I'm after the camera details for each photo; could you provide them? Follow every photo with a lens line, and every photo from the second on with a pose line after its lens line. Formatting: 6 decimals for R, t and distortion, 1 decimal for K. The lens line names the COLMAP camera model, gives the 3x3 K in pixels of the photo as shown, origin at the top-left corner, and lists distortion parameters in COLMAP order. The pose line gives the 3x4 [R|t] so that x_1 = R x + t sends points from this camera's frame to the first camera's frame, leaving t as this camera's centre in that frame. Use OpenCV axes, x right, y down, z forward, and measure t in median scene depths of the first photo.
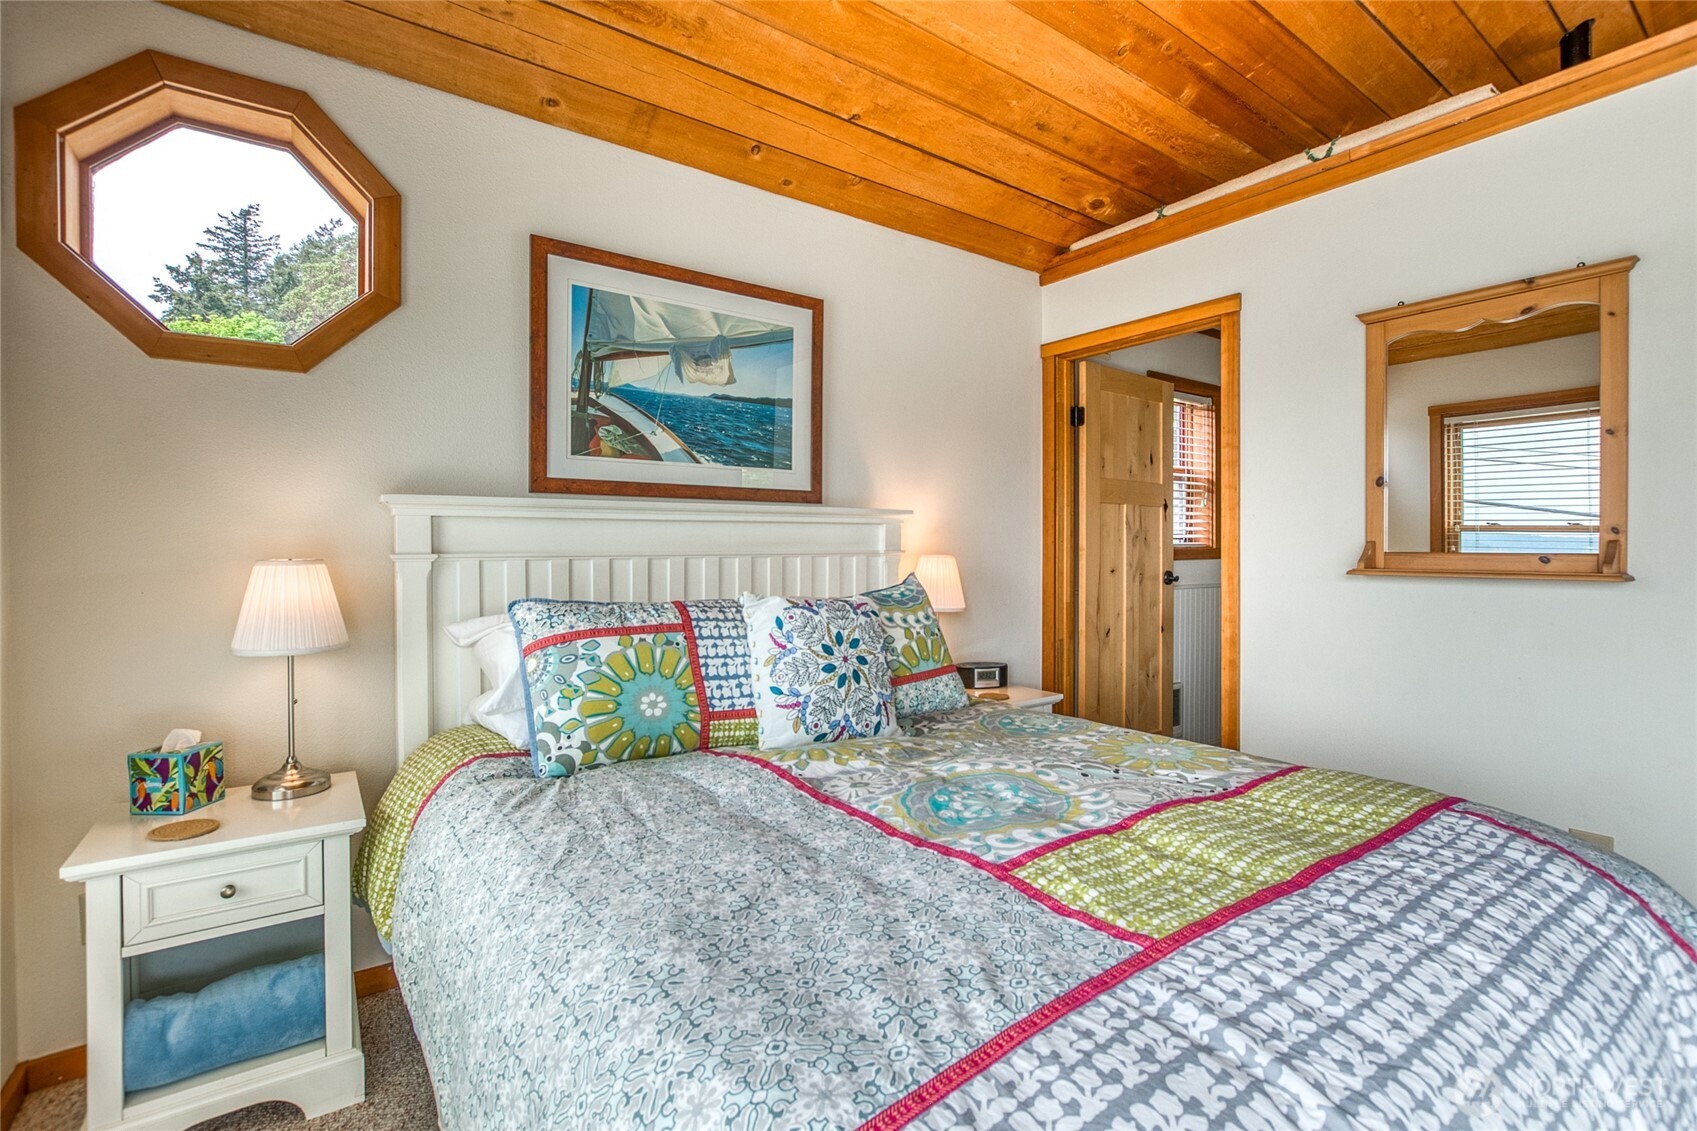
lens RADIAL K [[769.1, 0, 851.0], [0, 769.1, 554.7], [0, 0, 1]] dist [-0.019452, 0.001303]
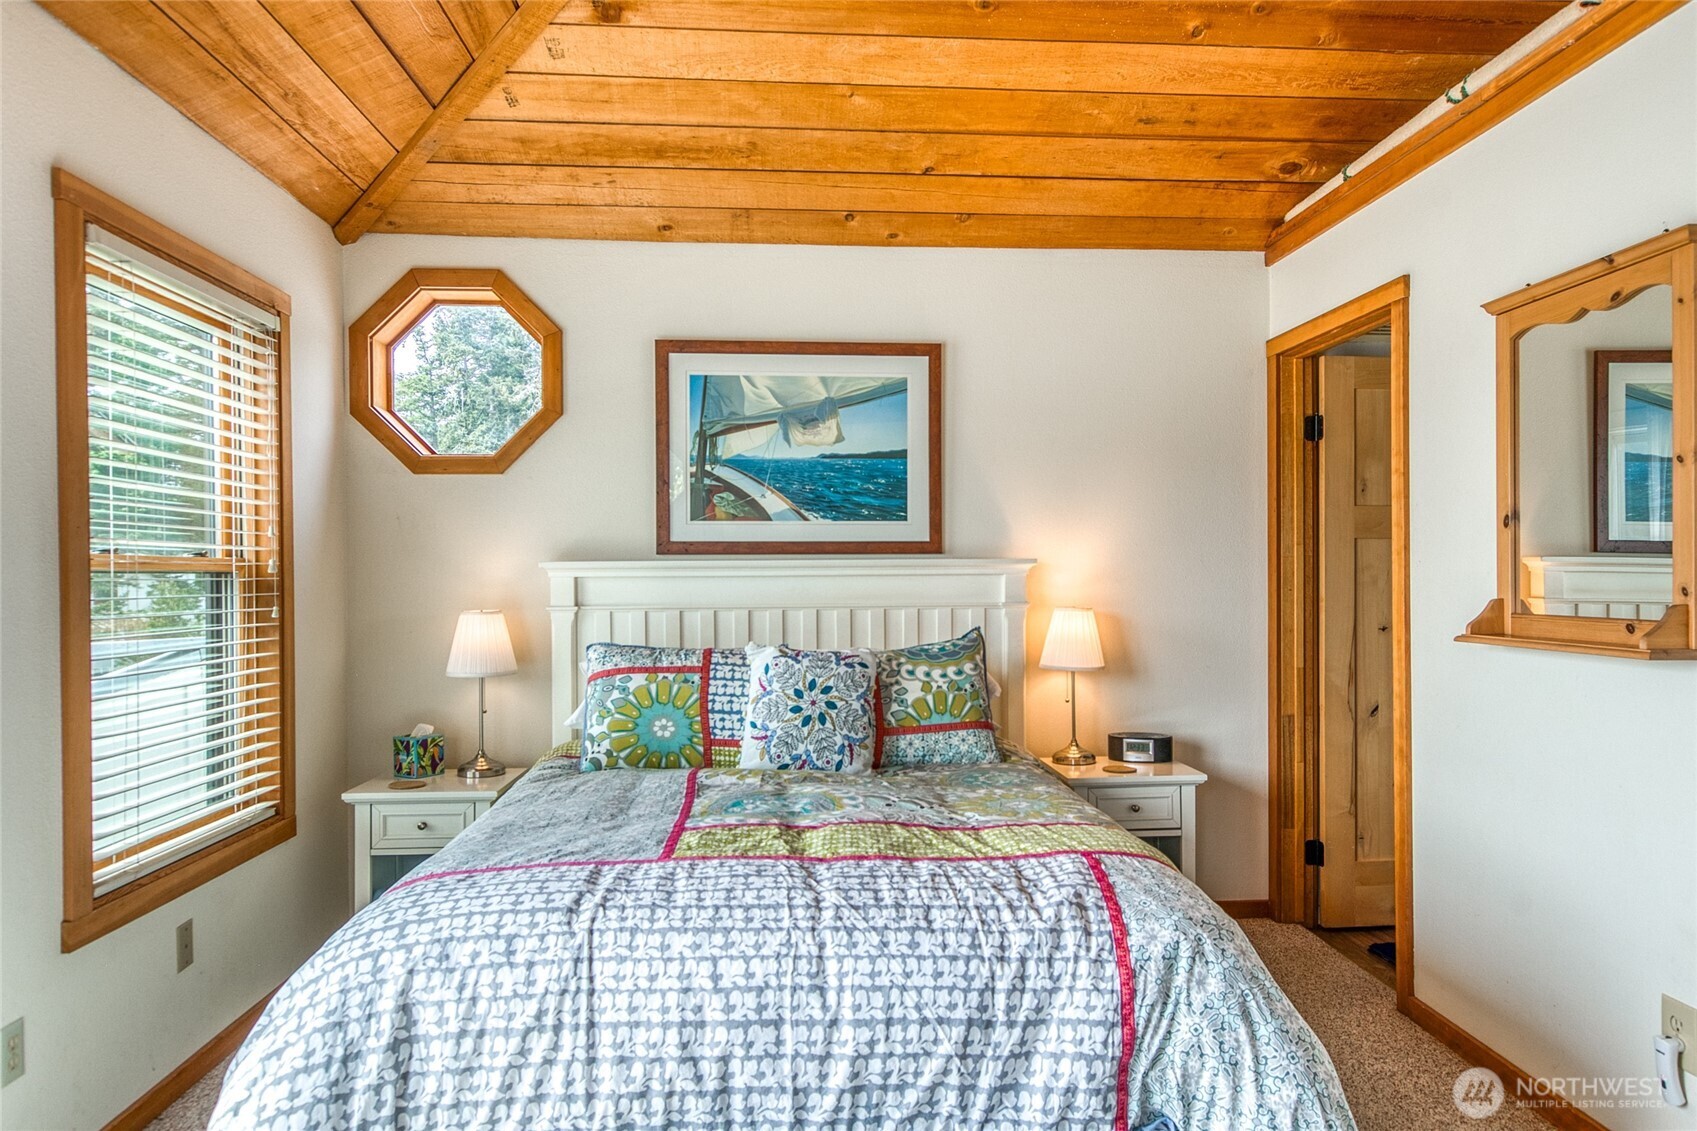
lens RADIAL K [[1141.2, 0, 852.8], [0, 1141.2, 578.0], [0, 0, 1]] dist [-0.002671, 0.002176]
pose [[0.841661, -0.003693, -0.539994, 0.846445], [0.000120, 0.999978, -0.006653, -0.034440], [0.540006, 0.005535, 0.841643, -0.354826]]
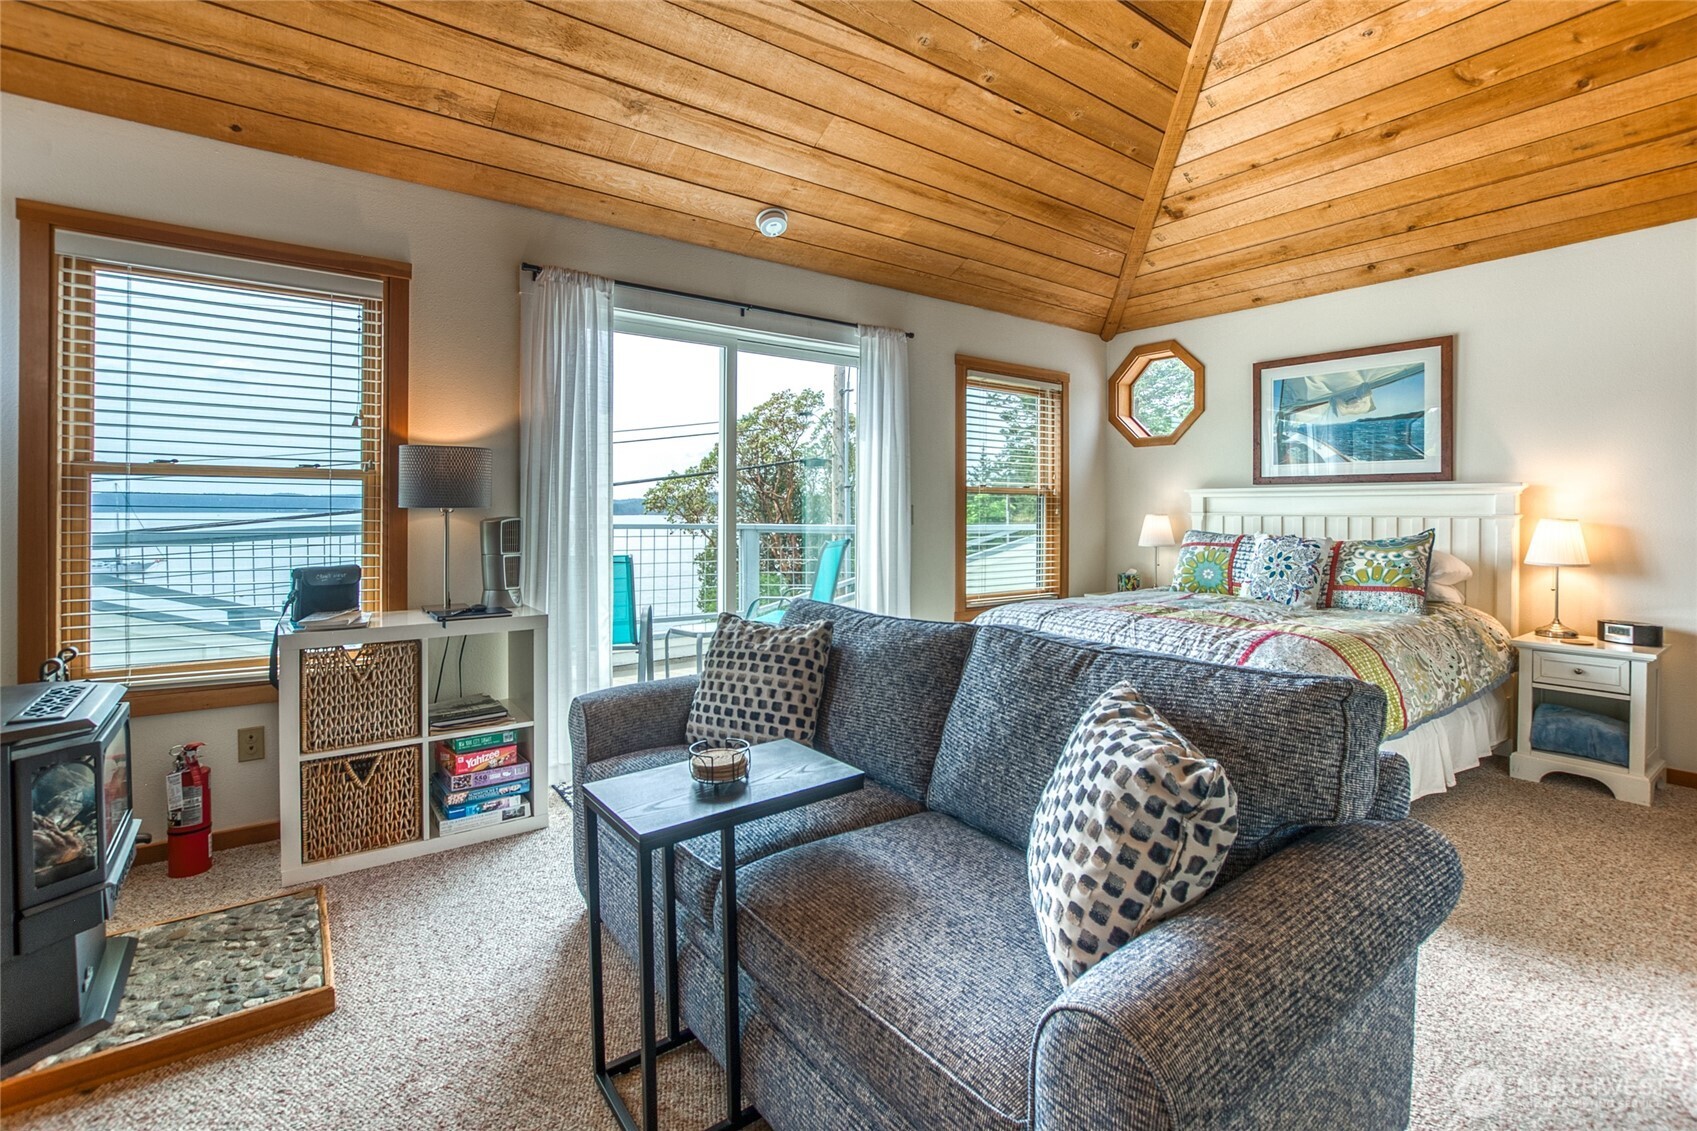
lens RADIAL K [[740.1, 0, 847.0], [0, 740.1, 509.4], [0, 0, 1]] dist [-0.000923, -0.000121]
pose [[-0.004229, 0.001427, -0.999990, 1.727361], [-0.016526, 0.999862, 0.001496, 0.003380], [0.999854, 0.016532, -0.004205, -0.123466]]
